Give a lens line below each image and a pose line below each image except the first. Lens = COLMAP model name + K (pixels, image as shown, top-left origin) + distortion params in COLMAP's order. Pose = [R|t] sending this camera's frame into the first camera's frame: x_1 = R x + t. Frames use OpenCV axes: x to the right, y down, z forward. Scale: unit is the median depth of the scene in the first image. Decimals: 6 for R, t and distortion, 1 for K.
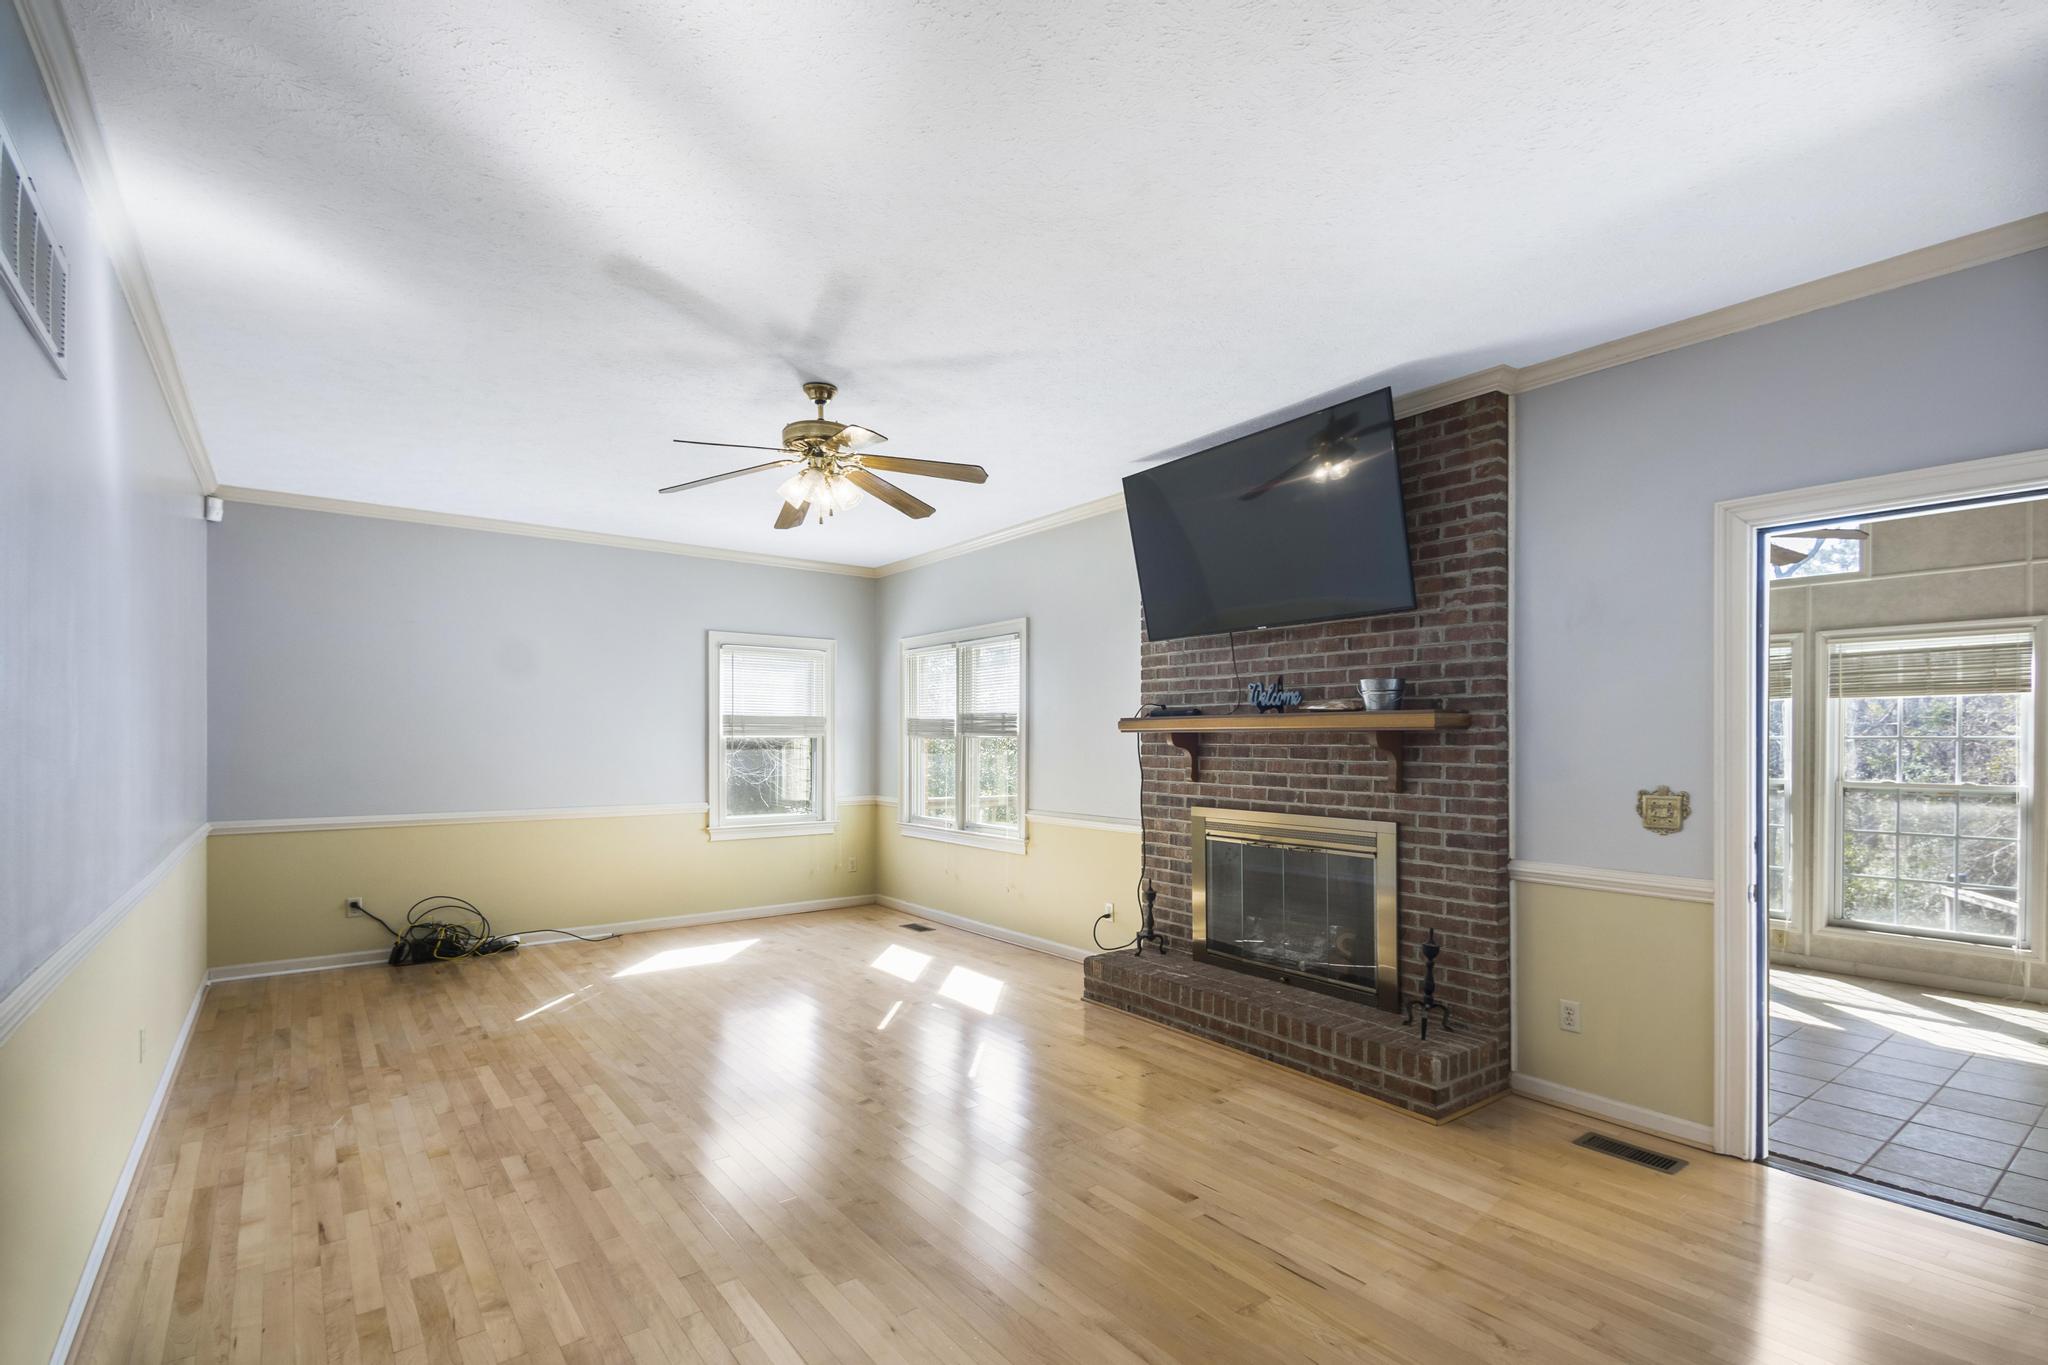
lens RADIAL K [[937.8, 0, 1045.1], [0, 937.8, 735.3], [0, 0, 1]] dist [0.010784, -0.006534]
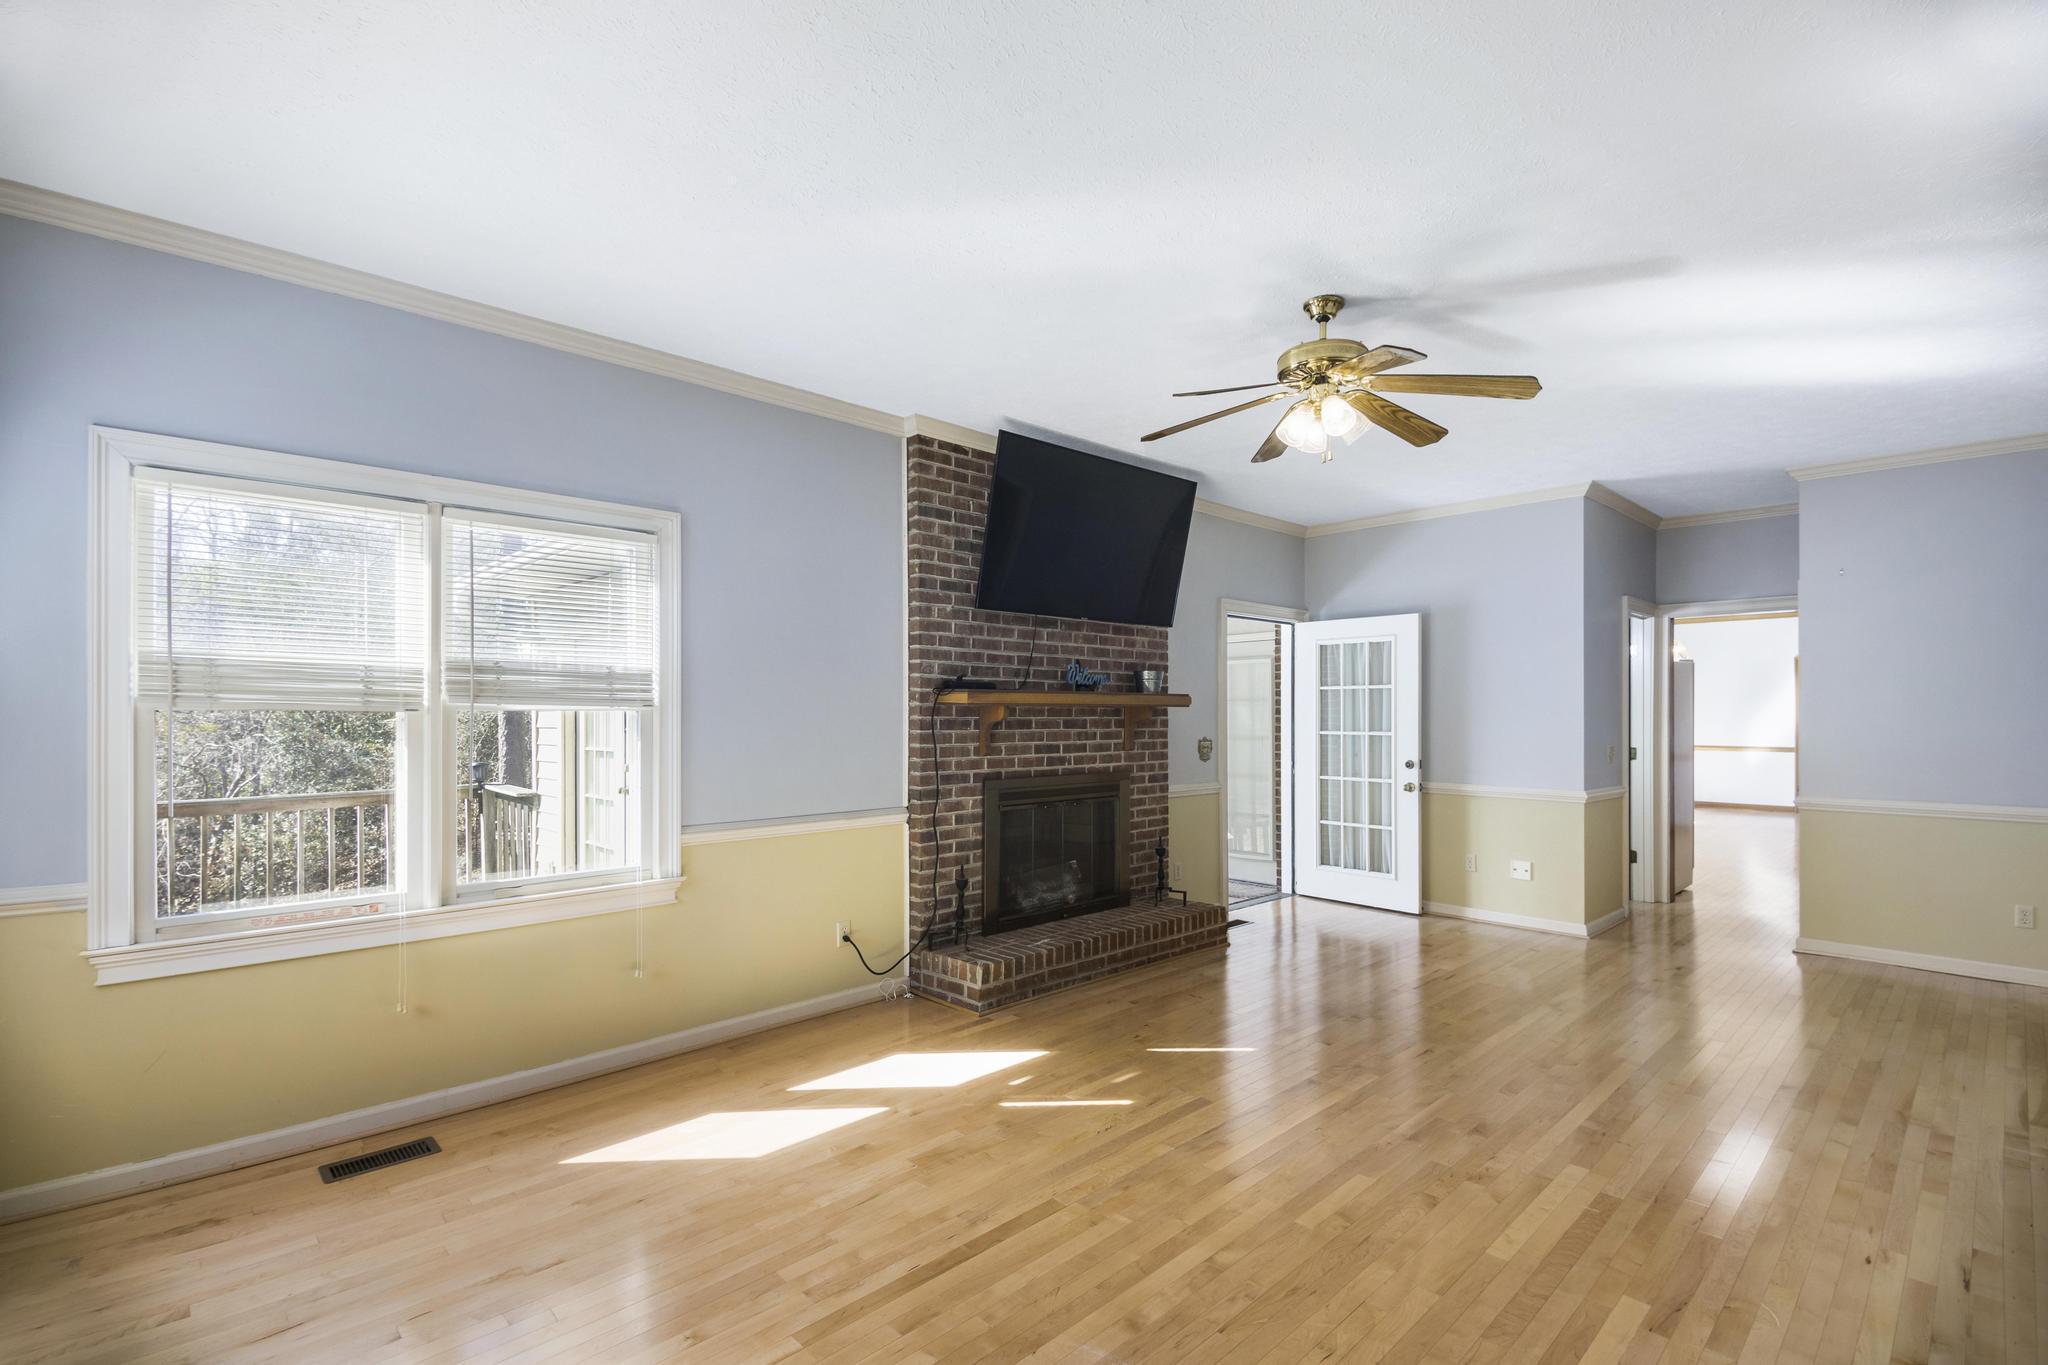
lens RADIAL K [[937.8, 0, 1026.0], [0, 937.8, 710.8], [0, 0, 1]] dist [0.010784, -0.006534]
pose [[-0.103081, 0.001229, 0.994672, -0.965771], [-0.004414, 0.999989, -0.001693, 0.004114], [-0.994663, -0.004565, -0.103074, 1.232911]]
